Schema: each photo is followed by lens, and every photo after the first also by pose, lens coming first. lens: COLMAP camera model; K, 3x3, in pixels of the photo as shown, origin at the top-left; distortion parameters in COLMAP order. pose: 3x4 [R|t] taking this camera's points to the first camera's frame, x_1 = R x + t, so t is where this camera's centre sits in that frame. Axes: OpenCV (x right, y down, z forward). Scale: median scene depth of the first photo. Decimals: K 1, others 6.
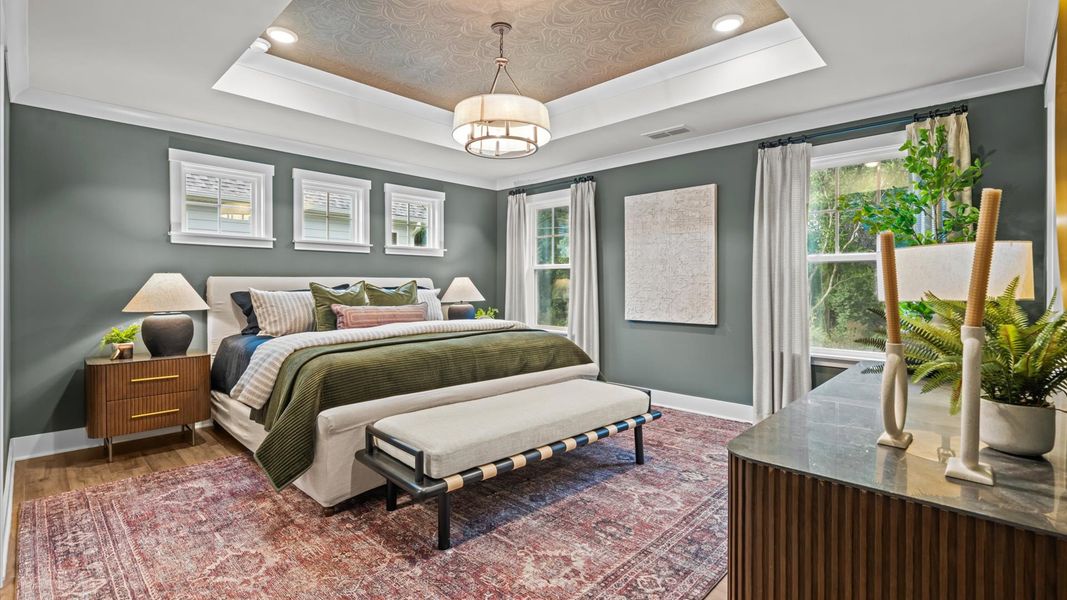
lens RADIAL K [[478.6, 0, 539.0], [0, 478.6, 290.6], [0, 0, 1]] dist [-0.001443, -0.000330]
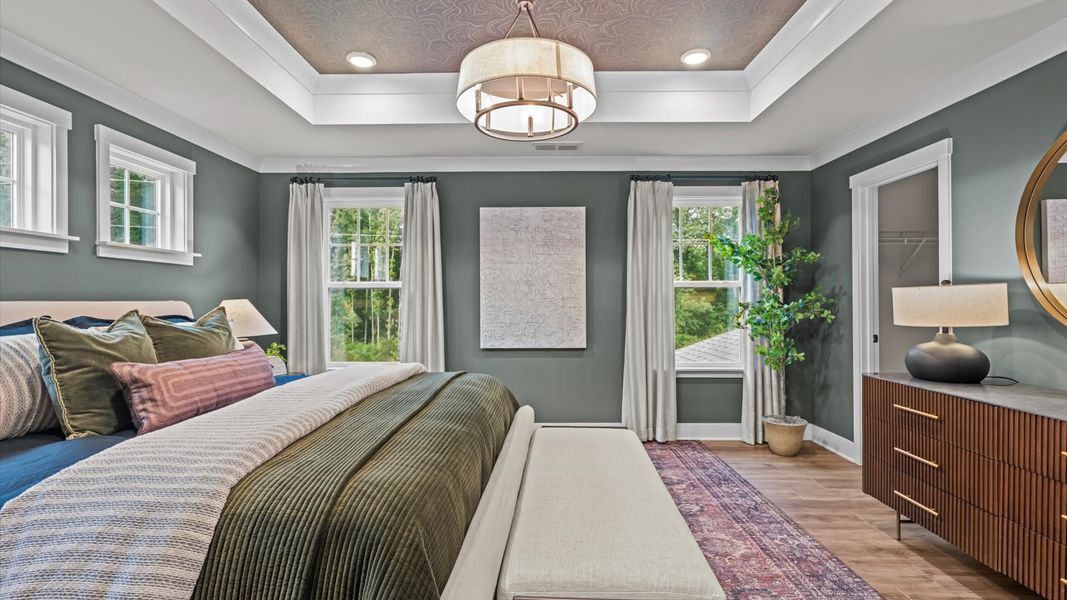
lens RADIAL K [[478.6, 0, 533.2], [0, 478.6, 301.4], [0, 0, 1]] dist [-0.001443, -0.000330]
pose [[0.736294, -0.004615, 0.676646, -0.354894], [0.012855, 0.999892, -0.007168, -0.018006], [-0.676540, 0.013976, 0.736274, 0.307581]]
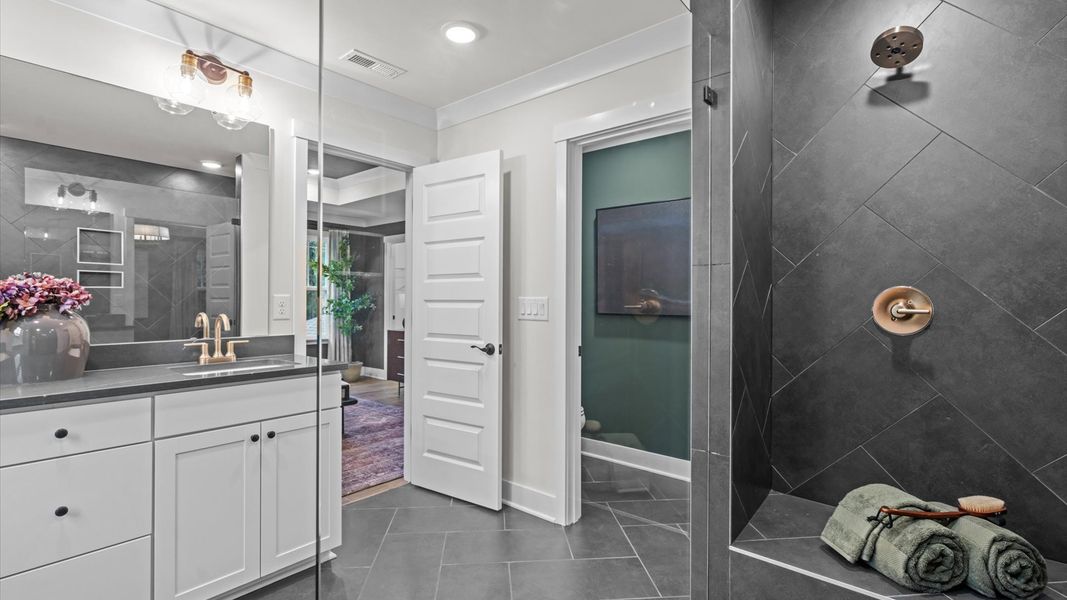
lens RADIAL K [[478.6, 0, 534.6], [0, 478.6, 300.5], [0, 0, 1]] dist [-0.001443, -0.000330]
pose [[-0.064407, 0.003298, 0.997918, -1.046137], [0.007280, 0.999969, -0.002835, -0.004577], [-0.997897, 0.007082, -0.064429, 0.137144]]
